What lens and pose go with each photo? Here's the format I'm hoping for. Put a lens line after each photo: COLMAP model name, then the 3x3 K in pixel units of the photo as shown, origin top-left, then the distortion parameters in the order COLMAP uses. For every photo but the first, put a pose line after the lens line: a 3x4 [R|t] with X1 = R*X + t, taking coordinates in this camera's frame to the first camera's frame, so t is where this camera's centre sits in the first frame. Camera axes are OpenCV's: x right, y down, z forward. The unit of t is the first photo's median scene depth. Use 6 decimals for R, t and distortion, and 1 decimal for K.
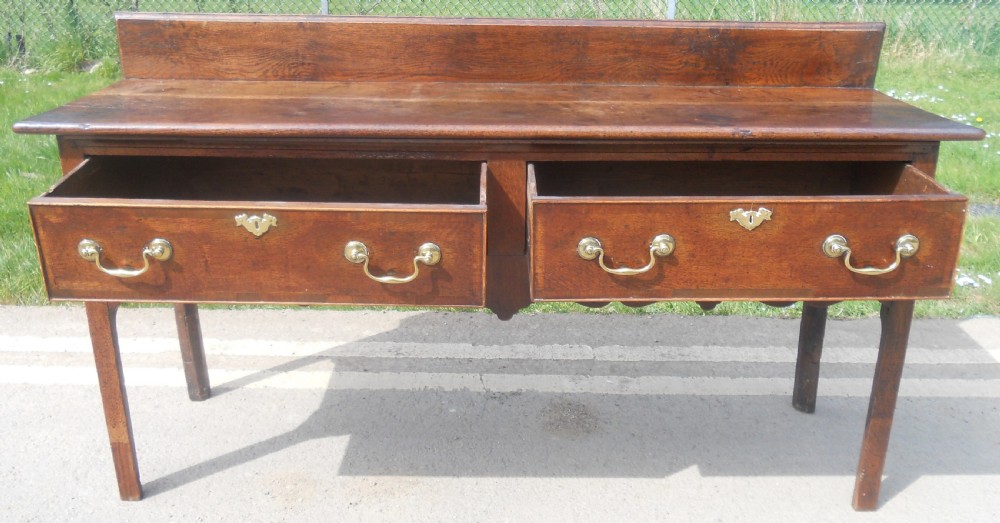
lens RADIAL K [[943.2, 0, 479.2], [0, 943.2, 248.9], [0, 0, 1]] dist [-0.040384, 0.000000]
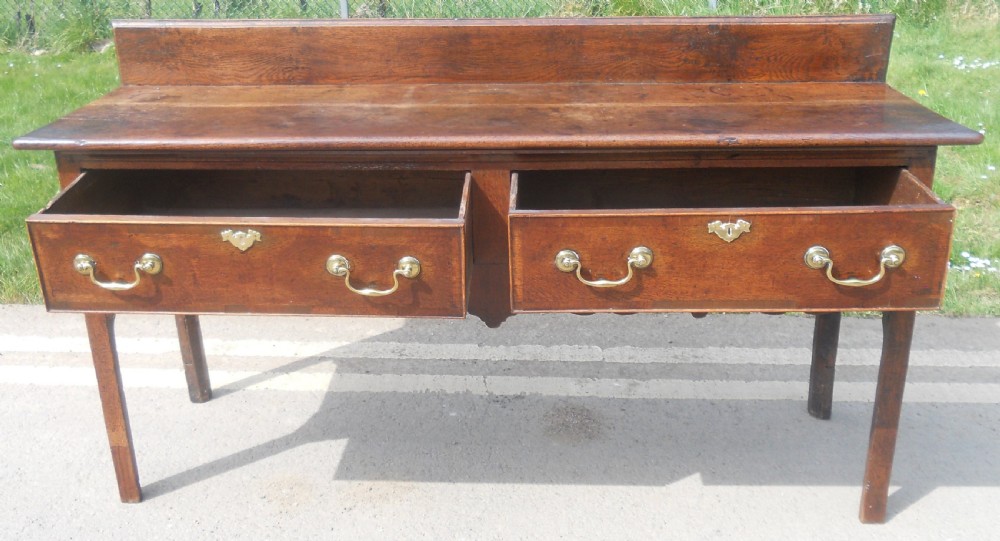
lens RADIAL K [[1030.7, 0, 445.1], [0, 1030.7, 224.9], [0, 0, 1]] dist [-0.039225, 0.000000]
pose [[0.997044, -0.007148, -0.076501, 0.052081], [0.007196, 0.999974, 0.000358, -0.029283], [0.076496, -0.000908, 0.997069, -0.077874]]
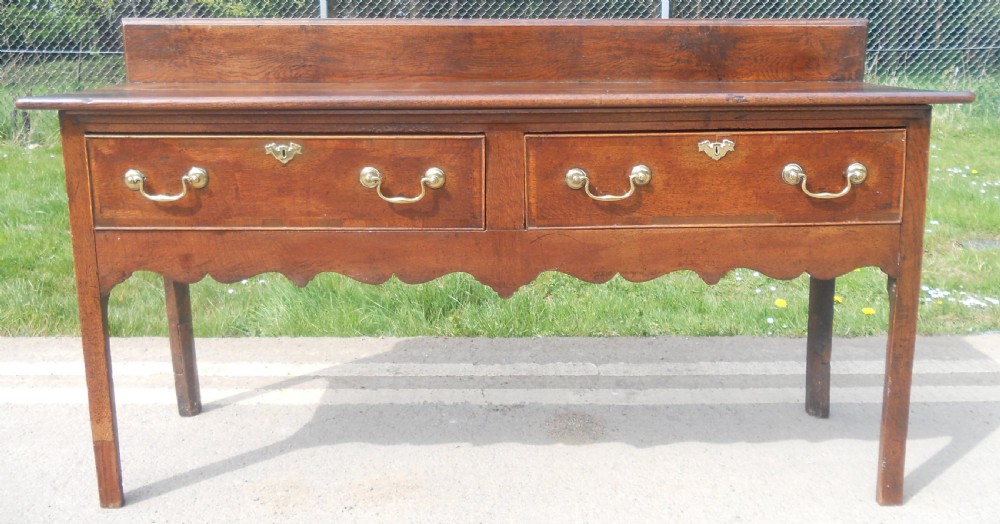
lens RADIAL K [[939.9, 0, 487.4], [0, 939.9, 178.5], [0, 0, 1]] dist [-0.031569, 0.000000]
pose [[0.999884, -0.011550, 0.009944, -0.000095], [0.013135, 0.983973, -0.177833, 0.108703], [-0.007731, 0.177943, 0.984010, 0.015969]]
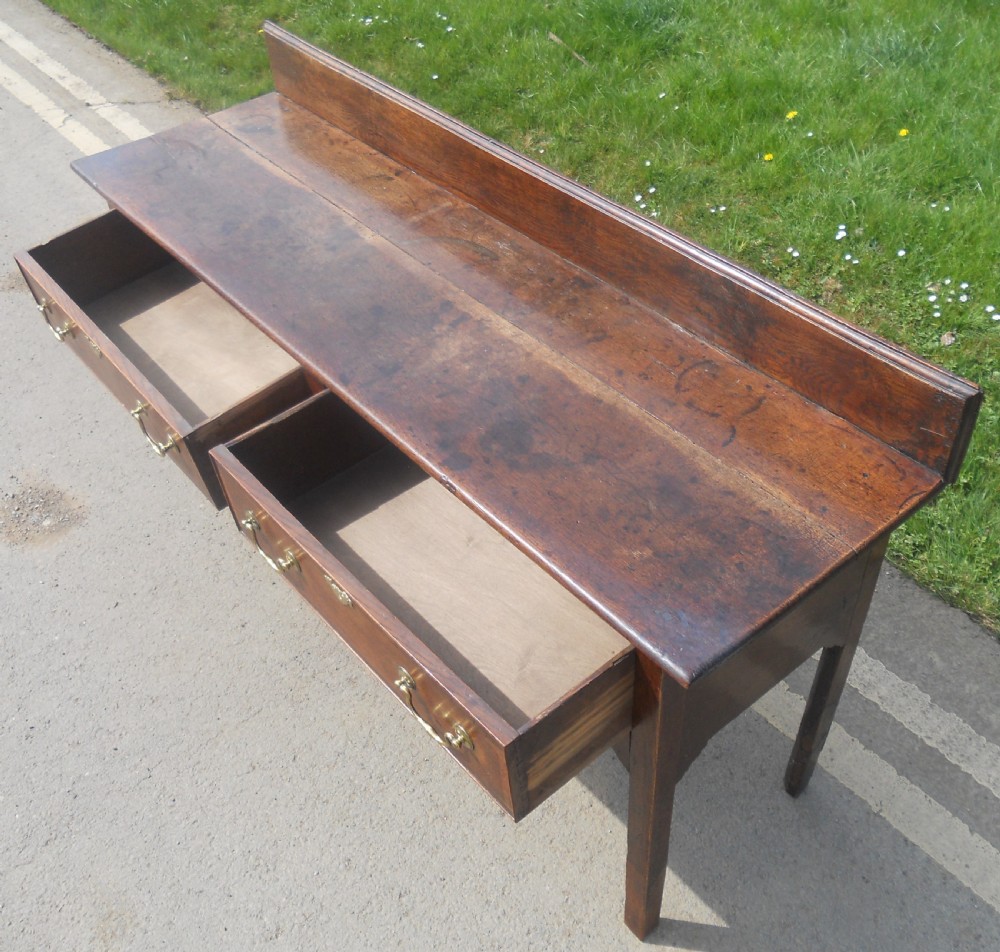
lens RADIAL K [[1066.6, 0, 492.7], [0, 1066.6, 483.4], [0, 0, 1]] dist [-0.042088, 0.000000]
pose [[0.644040, 0.495584, -0.582760, 0.625512], [-0.205765, 0.845936, 0.491989, -0.432074], [0.736799, -0.196949, 0.646790, 0.374477]]
